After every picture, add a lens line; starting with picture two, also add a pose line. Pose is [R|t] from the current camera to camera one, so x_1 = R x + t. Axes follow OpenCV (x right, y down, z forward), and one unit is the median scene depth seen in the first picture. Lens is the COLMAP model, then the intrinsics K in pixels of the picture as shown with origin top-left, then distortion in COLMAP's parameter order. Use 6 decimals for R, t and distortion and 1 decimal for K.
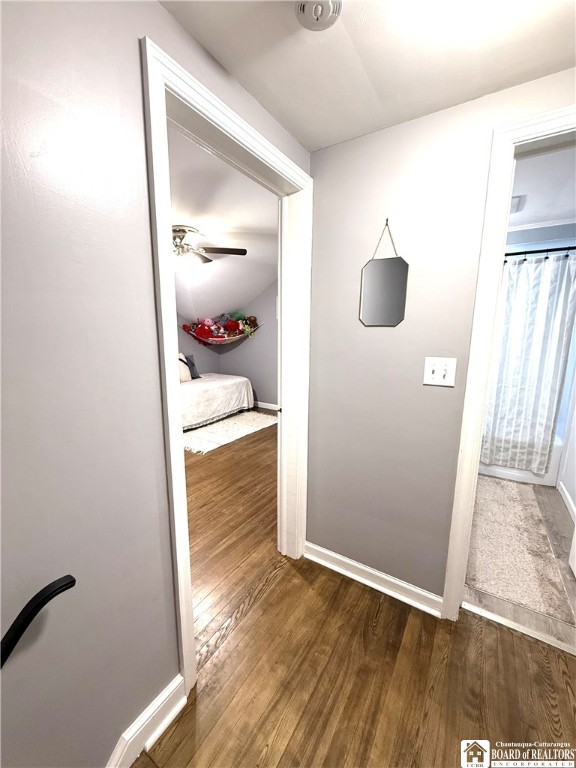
lens RADIAL K [[307.8, 0, 288.6], [0, 307.8, 382.2], [0, 0, 1]] dist [0.003419, -0.000238]
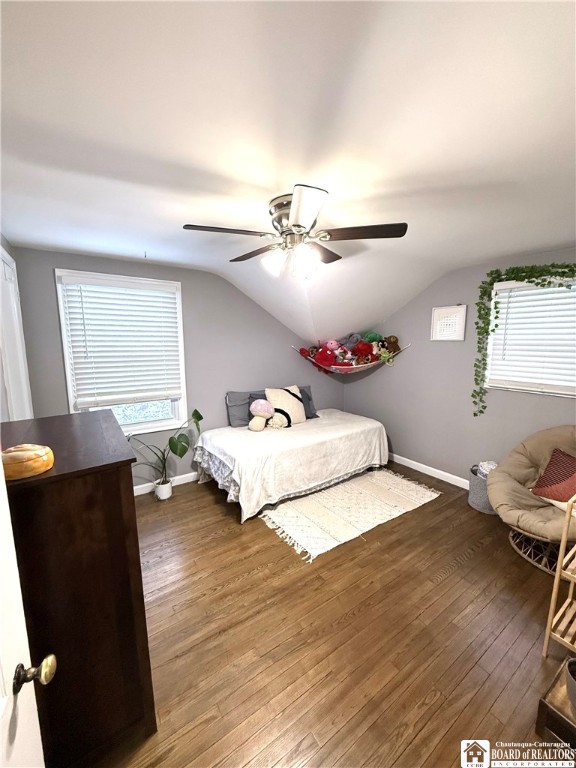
lens RADIAL K [[307.8, 0, 287.2], [0, 307.8, 382.6], [0, 0, 1]] dist [0.003419, -0.000238]
pose [[0.920439, 0.046100, -0.388159, -0.098276], [-0.058829, 0.998048, -0.020967, -0.125560], [0.386435, 0.042133, 0.921354, 0.409972]]
